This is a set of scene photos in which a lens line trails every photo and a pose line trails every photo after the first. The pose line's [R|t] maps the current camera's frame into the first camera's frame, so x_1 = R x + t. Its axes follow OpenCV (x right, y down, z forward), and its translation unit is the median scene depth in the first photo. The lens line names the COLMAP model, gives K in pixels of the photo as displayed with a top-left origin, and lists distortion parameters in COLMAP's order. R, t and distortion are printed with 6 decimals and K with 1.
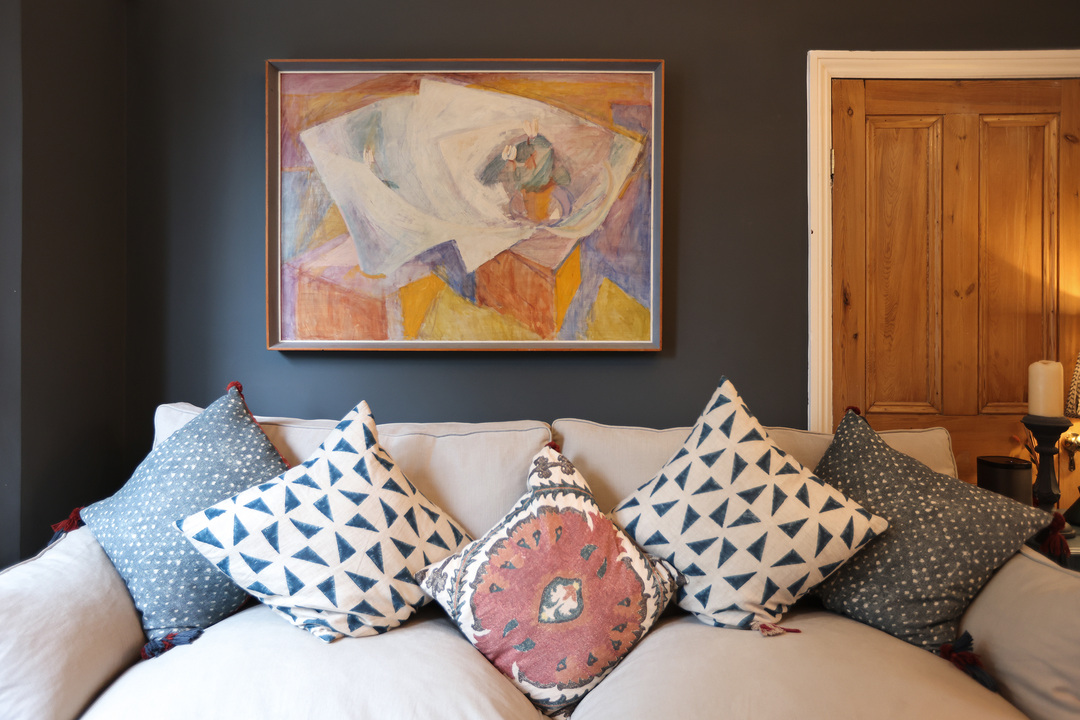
lens RADIAL K [[729.7, 0, 548.0], [0, 729.7, 300.7], [0, 0, 1]] dist [-0.020334, 0.010207]
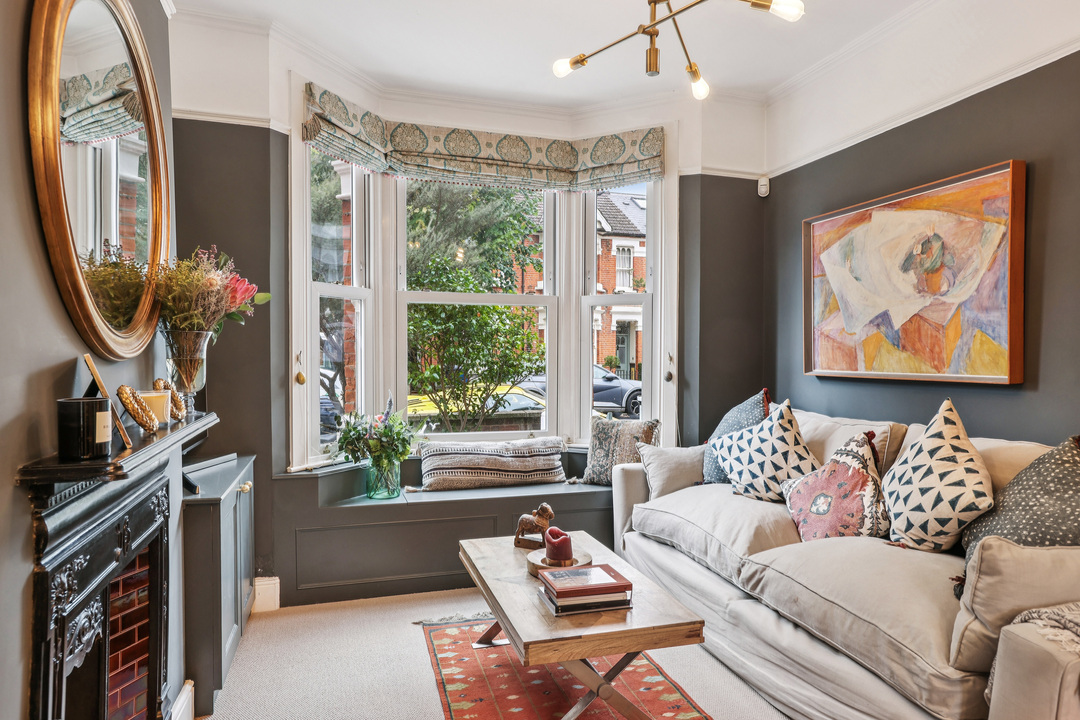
lens RADIAL K [[693.0, 0, 541.3], [0, 693.0, 359.4], [0, 0, 1]] dist [0.003183, 0.001236]
pose [[0.291095, 0.005393, -0.956679, 1.098861], [0.017713, 0.999782, 0.011026, -0.004384], [0.956530, -0.020155, 0.290936, -0.167865]]
